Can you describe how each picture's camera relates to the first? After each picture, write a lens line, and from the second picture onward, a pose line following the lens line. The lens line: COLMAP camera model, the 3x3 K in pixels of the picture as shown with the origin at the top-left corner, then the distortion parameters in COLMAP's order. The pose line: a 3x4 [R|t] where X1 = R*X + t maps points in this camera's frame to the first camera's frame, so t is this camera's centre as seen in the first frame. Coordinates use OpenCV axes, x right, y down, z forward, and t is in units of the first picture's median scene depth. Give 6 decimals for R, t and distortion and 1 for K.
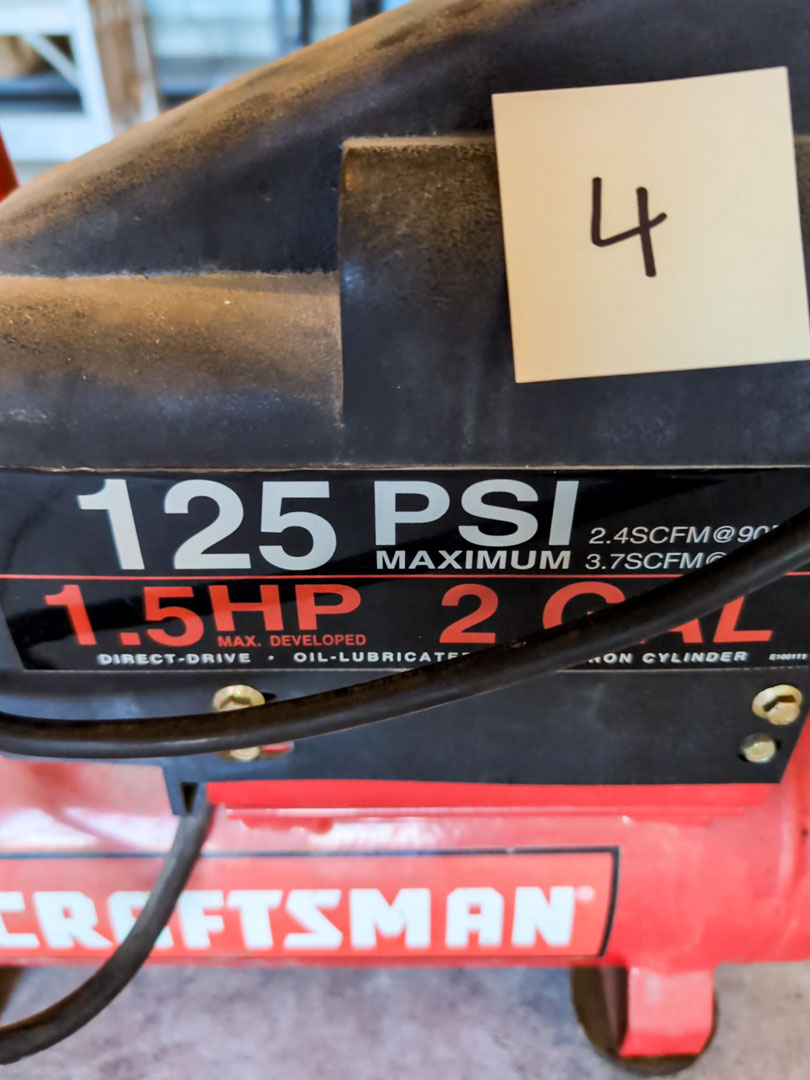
lens RADIAL K [[1006.0, 0, 405.0], [0, 1006.0, 540.0], [0, 0, 1]] dist [0.020406, -0.158196]
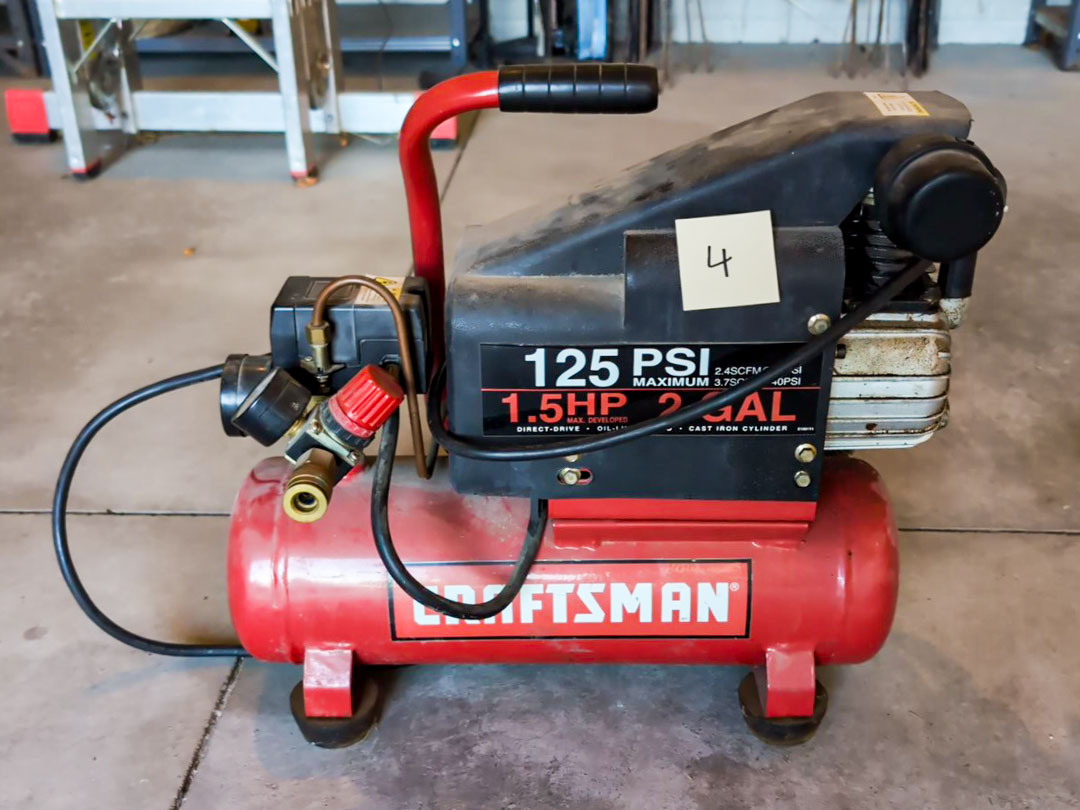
lens RADIAL K [[1006.0, 0, 540.0], [0, 1006.0, 405.0], [0, 0, 1]] dist [0.020406, -0.158196]
pose [[0.997135, -0.000068, -0.075646, -0.069866], [-0.007603, 0.994847, -0.101105, 0.328896], [0.075263, 0.101390, 0.991996, -1.526839]]
